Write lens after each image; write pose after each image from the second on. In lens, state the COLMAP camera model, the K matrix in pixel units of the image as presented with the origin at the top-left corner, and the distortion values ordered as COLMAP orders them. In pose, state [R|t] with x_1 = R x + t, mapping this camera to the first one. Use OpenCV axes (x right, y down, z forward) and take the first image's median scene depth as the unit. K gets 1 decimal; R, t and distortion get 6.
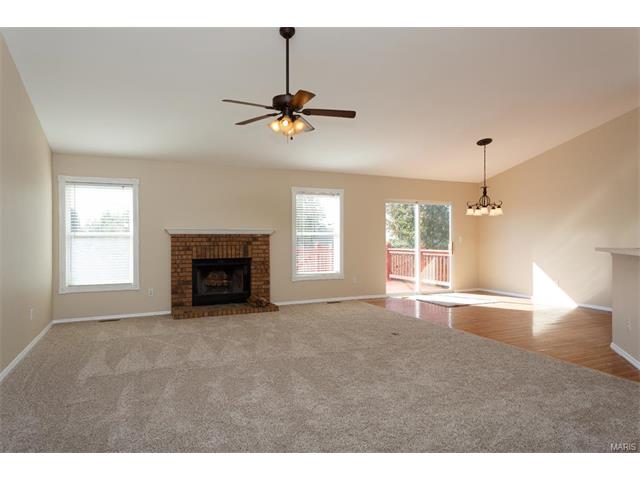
lens RADIAL K [[409.7, 0, 323.3], [0, 409.7, 239.4], [0, 0, 1]] dist [-0.009105, -0.000896]
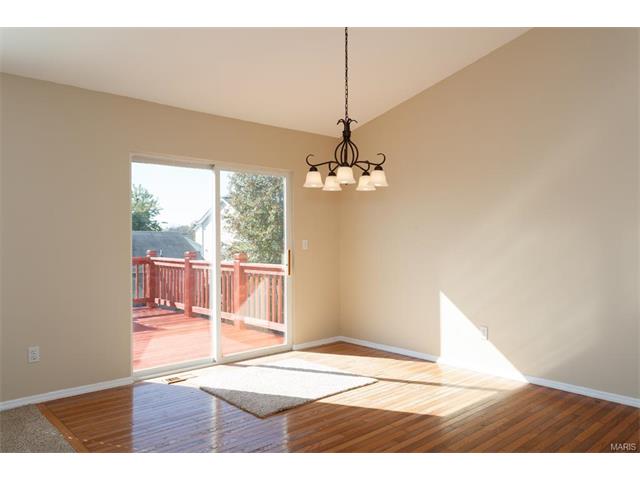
lens RADIAL K [[482.6, 0, 319.3], [0, 482.6, 239.5], [0, 0, 1]] dist [0.001210, 0.000435]
pose [[0.953611, -0.002643, 0.301031, 0.200938], [0.003847, 0.999987, -0.003406, -0.005079], [-0.301018, 0.004406, 0.953608, 0.493499]]
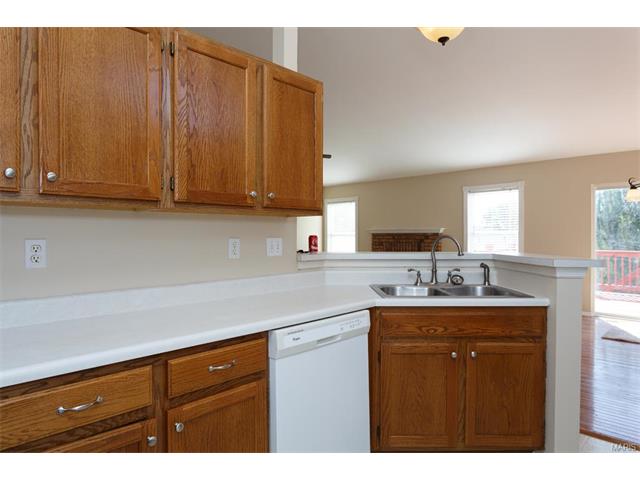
lens RADIAL K [[409.7, 0, 320.1], [0, 409.7, 238.9], [0, 0, 1]] dist [-0.009105, -0.000896]
pose [[0.350278, 0.008383, -0.936608, 0.719406], [-0.009027, 0.999944, 0.005574, 0.000017], [0.936602, 0.006503, 0.350334, 0.287544]]
